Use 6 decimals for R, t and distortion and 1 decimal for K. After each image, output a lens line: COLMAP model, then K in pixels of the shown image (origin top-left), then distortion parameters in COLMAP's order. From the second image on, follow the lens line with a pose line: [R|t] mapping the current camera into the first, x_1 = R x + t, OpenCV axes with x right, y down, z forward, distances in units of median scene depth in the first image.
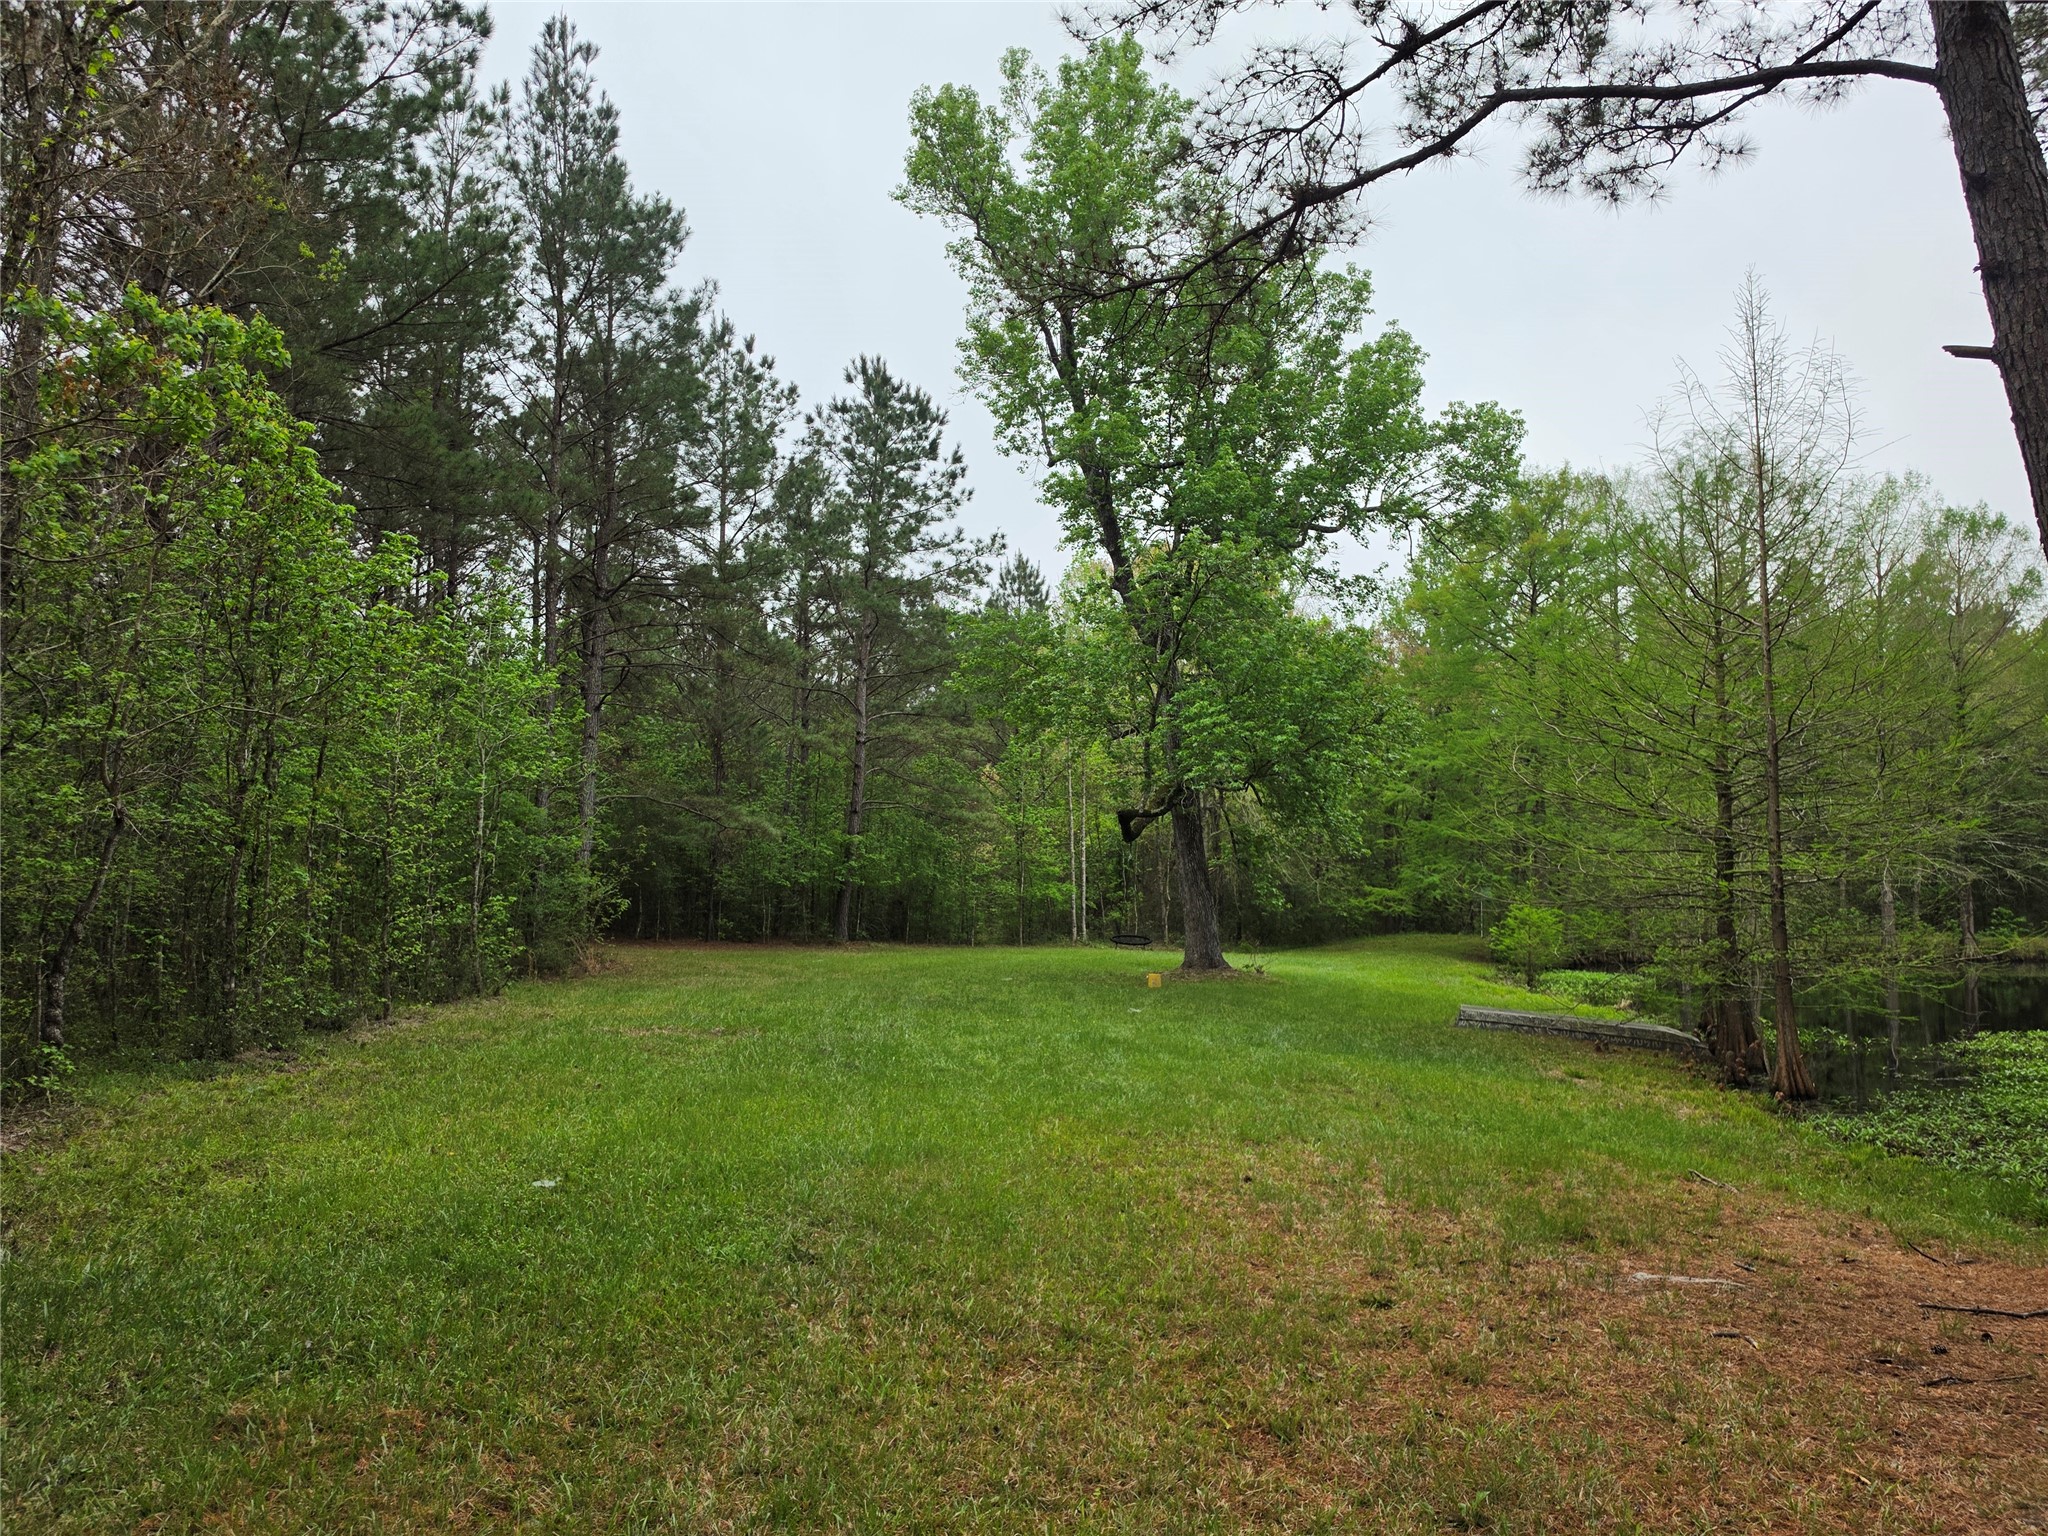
lens RADIAL K [[1406.3, 0, 1041.6], [0, 1406.3, 760.7], [0, 0, 1]] dist [0.056161, -0.065221]
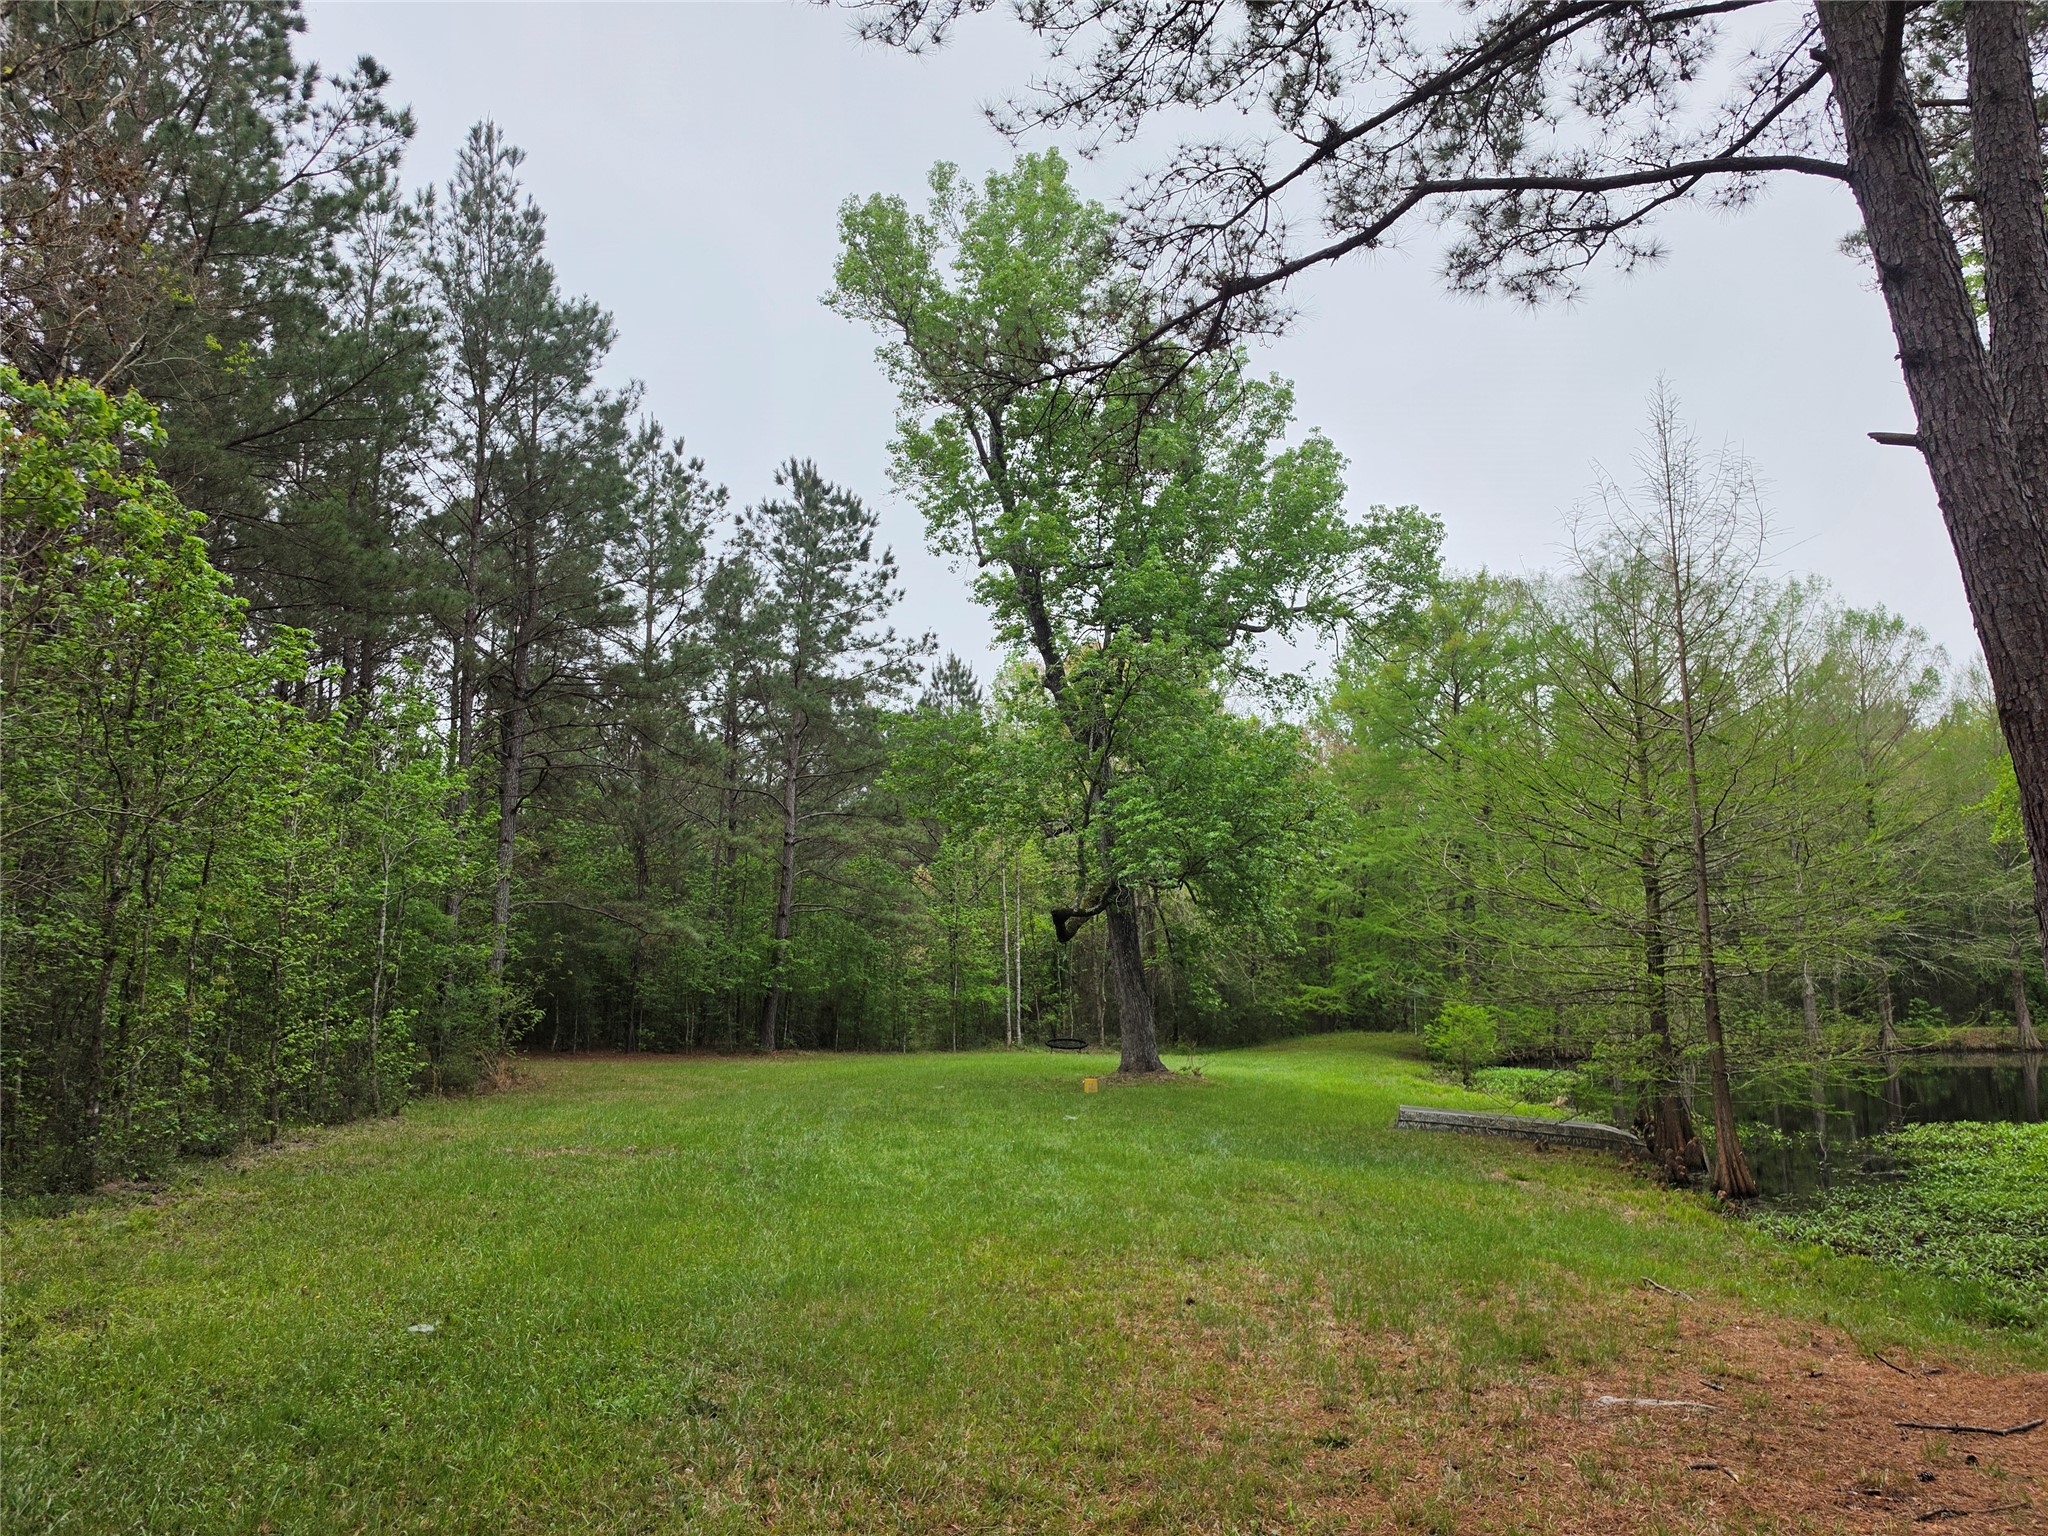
lens RADIAL K [[1406.3, 0, 1044.3], [0, 1406.3, 760.5], [0, 0, 1]] dist [0.056161, -0.065221]
pose [[0.998765, -0.005670, 0.049353, 0.001522], [0.009188, 0.997410, -0.071341, 0.001084], [-0.048821, 0.071707, 0.996230, 0.014190]]
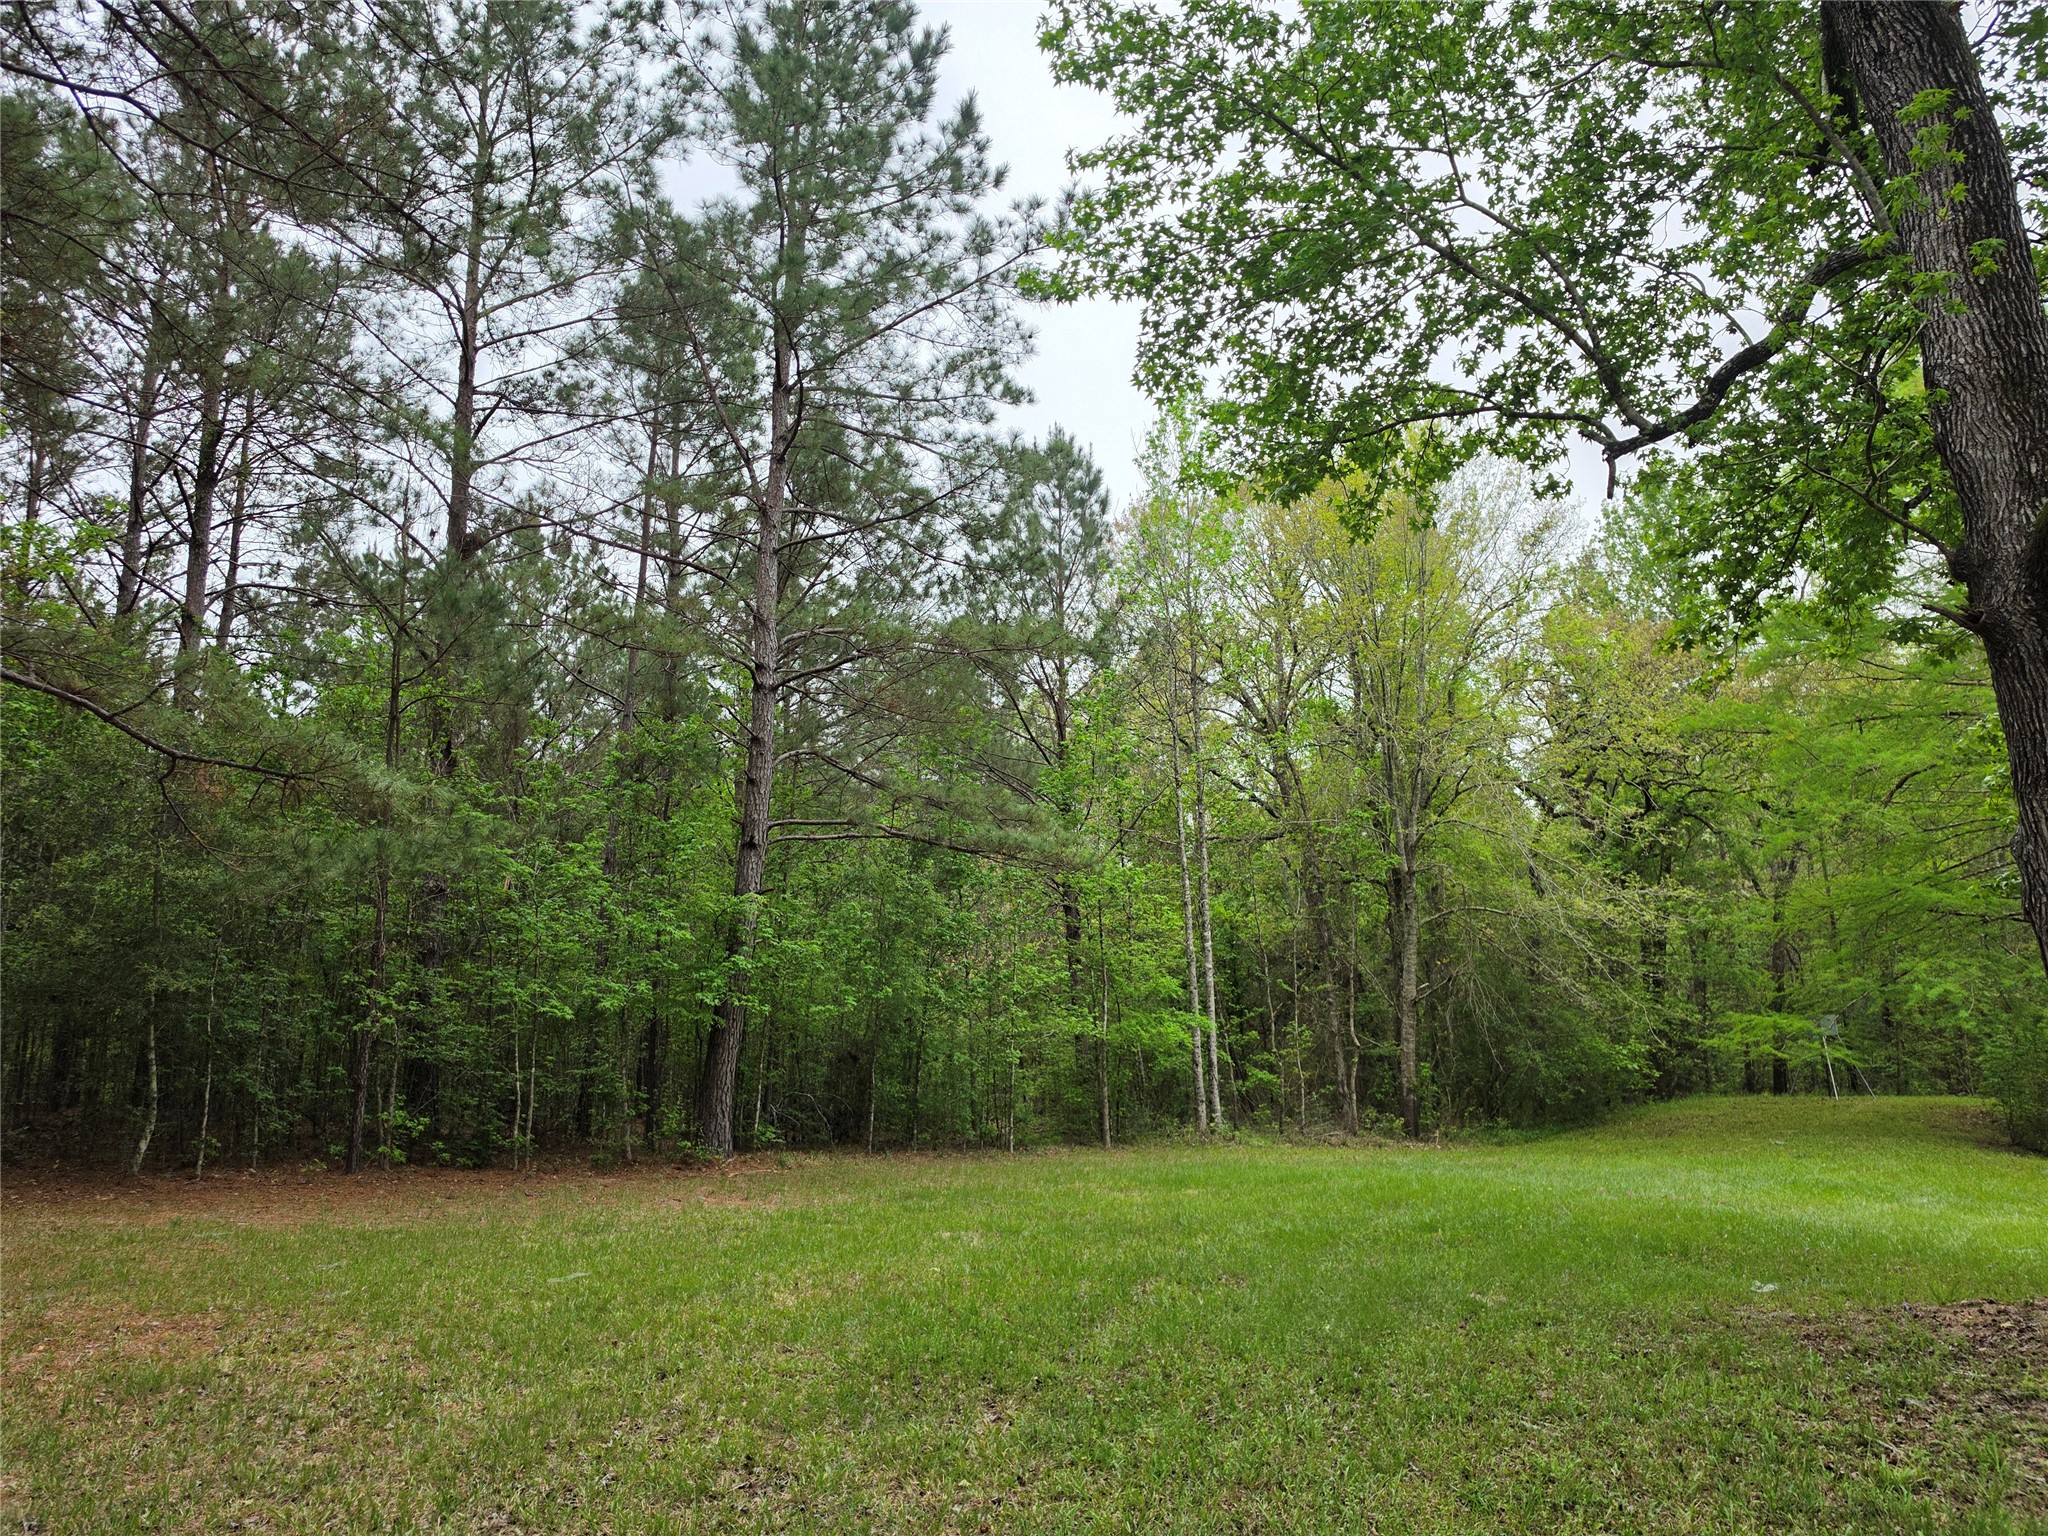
lens RADIAL K [[1406.3, 0, 1023.9], [0, 1406.3, 763.9], [0, 0, 1]] dist [0.056161, -0.065221]
pose [[0.999289, -0.013471, 0.035215, -0.105492], [0.017147, 0.994189, -0.106270, 0.097561], [-0.033578, 0.106798, 0.993714, 0.934226]]
